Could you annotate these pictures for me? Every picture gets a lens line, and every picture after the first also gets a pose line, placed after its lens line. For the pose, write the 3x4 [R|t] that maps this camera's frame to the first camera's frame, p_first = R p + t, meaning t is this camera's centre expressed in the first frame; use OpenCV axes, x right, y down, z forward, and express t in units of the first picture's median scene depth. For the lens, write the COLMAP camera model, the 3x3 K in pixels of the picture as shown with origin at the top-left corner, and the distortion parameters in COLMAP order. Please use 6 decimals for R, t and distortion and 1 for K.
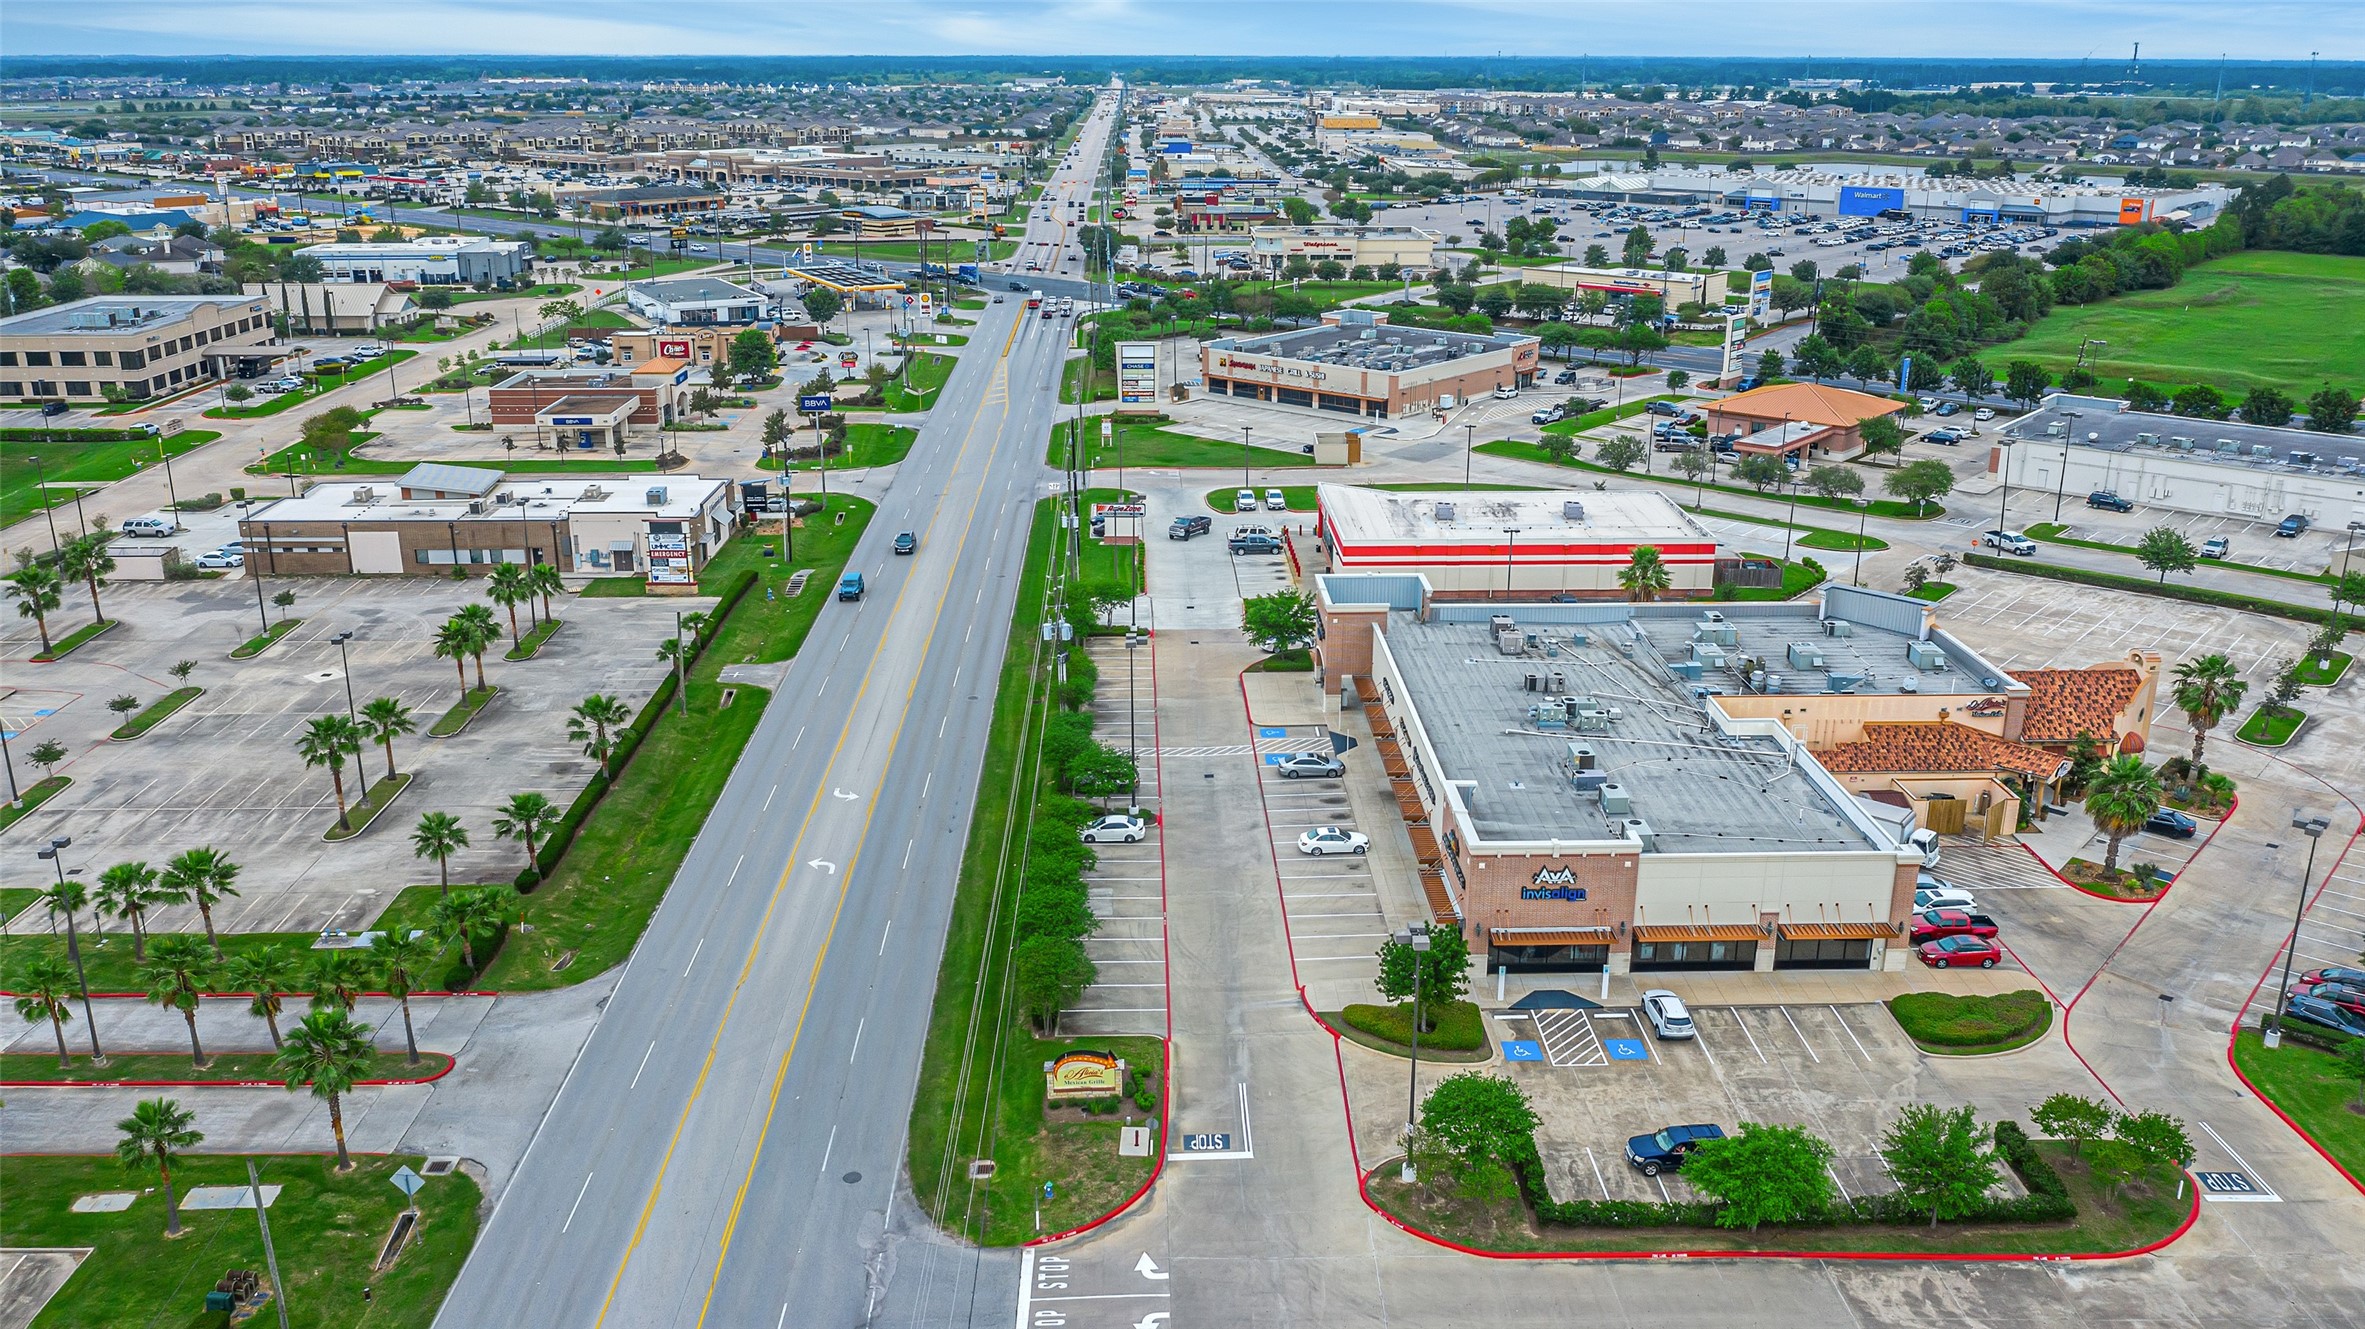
lens RADIAL K [[1835.8, 0, 1183.7], [0, 1835.8, 665.1], [0, 0, 1]] dist [0.002647, 0.000723]
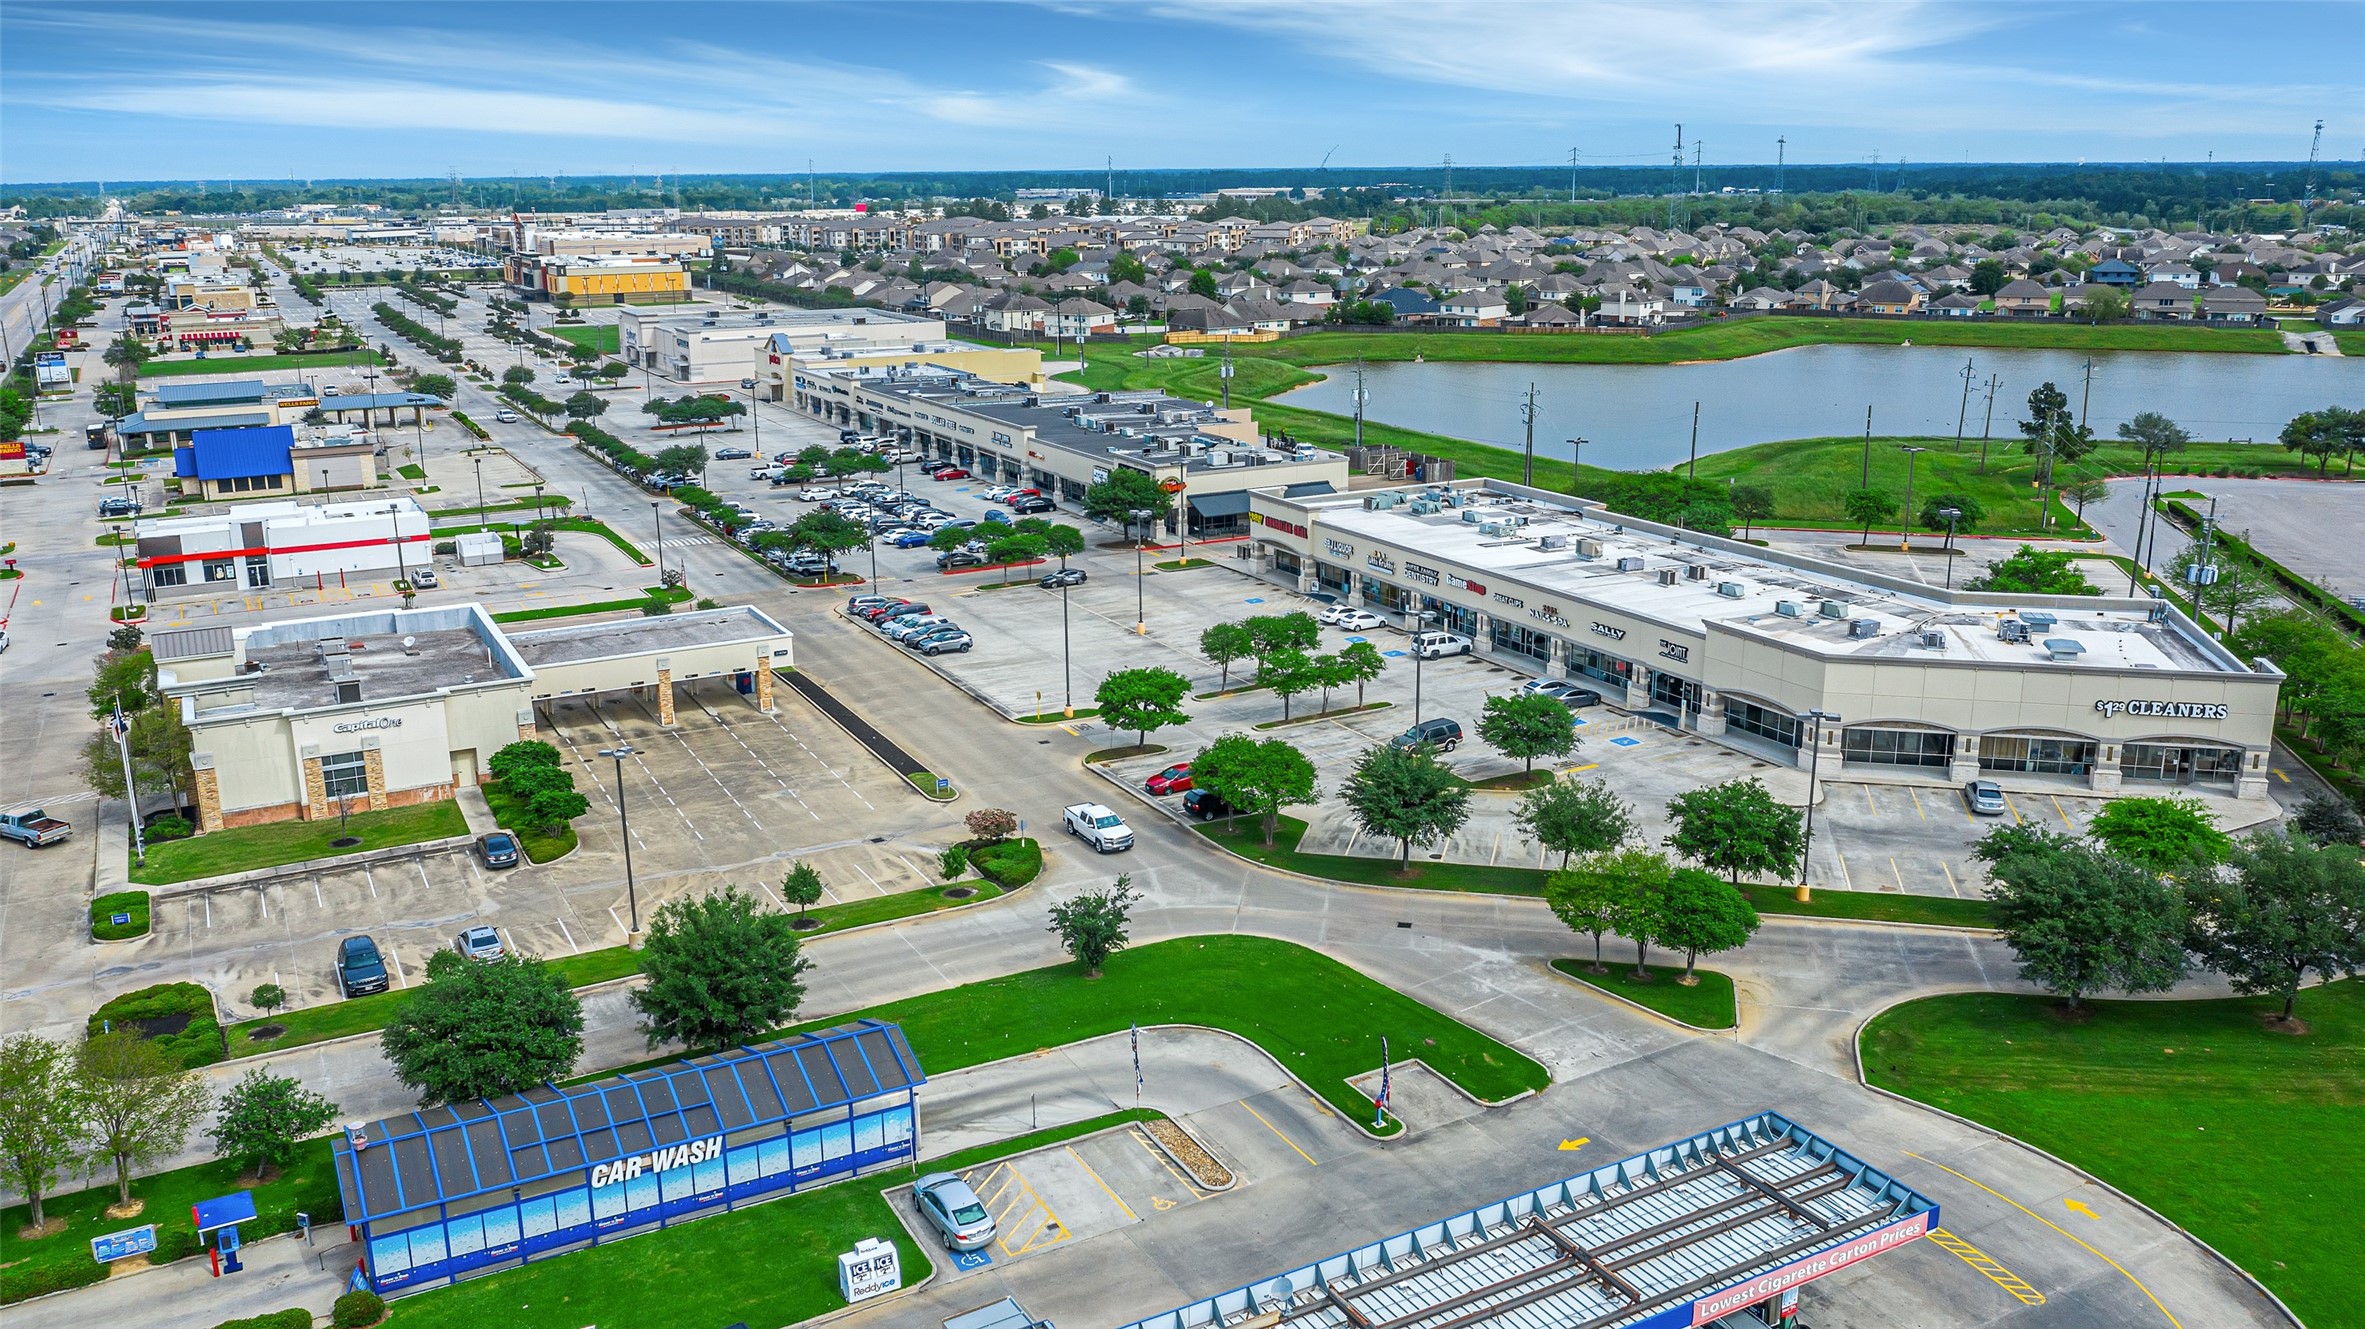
lens RADIAL K [[1835.8, 0, 1185.2], [0, 1835.8, 663.4], [0, 0, 1]] dist [0.002647, 0.000723]
pose [[0.890464, -0.121099, 0.438643, -0.000385], [0.148476, 0.988505, -0.028511, -0.103906], [-0.430149, 0.090516, 0.898209, 0.329005]]
